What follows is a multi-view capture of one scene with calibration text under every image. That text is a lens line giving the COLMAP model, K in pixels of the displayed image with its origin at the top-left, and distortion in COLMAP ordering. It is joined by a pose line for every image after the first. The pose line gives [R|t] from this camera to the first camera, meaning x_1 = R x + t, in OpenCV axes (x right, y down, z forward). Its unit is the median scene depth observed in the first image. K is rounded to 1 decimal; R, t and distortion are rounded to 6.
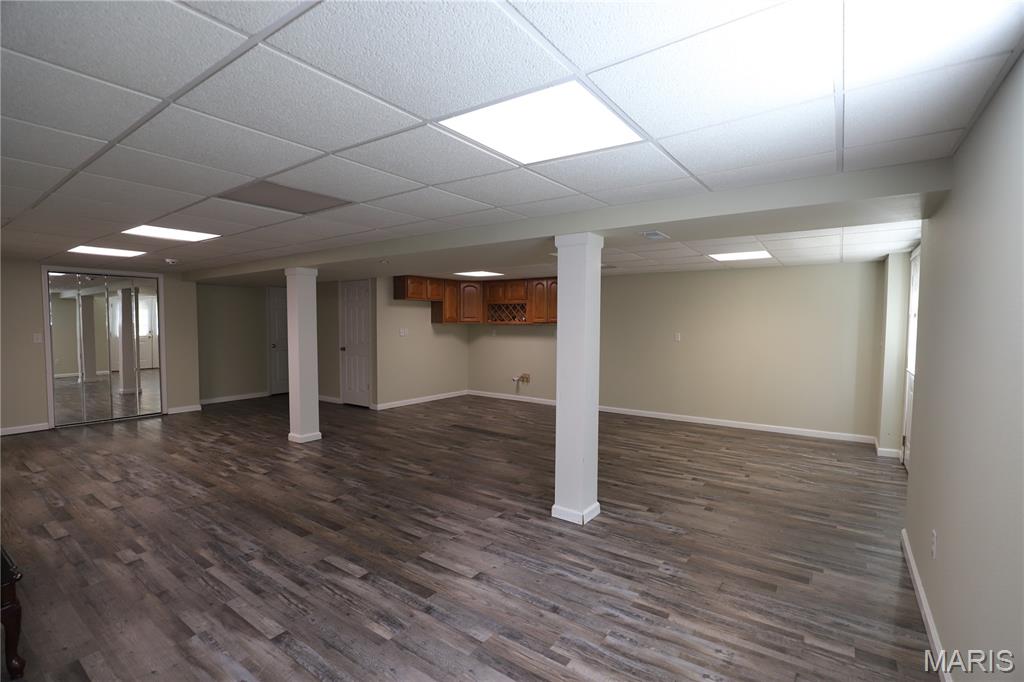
lens RADIAL K [[468.1, 0, 513.8], [0, 468.1, 345.1], [0, 0, 1]] dist [-0.033905, 0.005433]
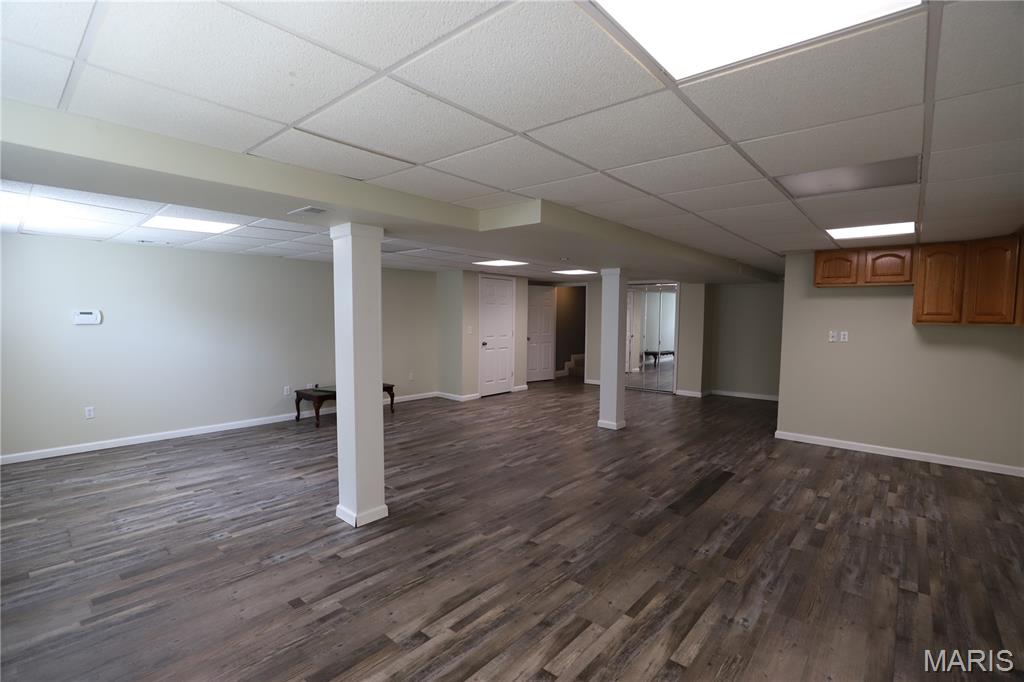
lens RADIAL K [[468.1, 0, 509.3], [0, 468.1, 342.1], [0, 0, 1]] dist [-0.033905, 0.005433]
pose [[-0.100484, 0.052605, -0.993547, 1.203631], [-0.058122, 0.996585, 0.058644, -0.081932], [0.993239, 0.063640, -0.097084, 1.584348]]
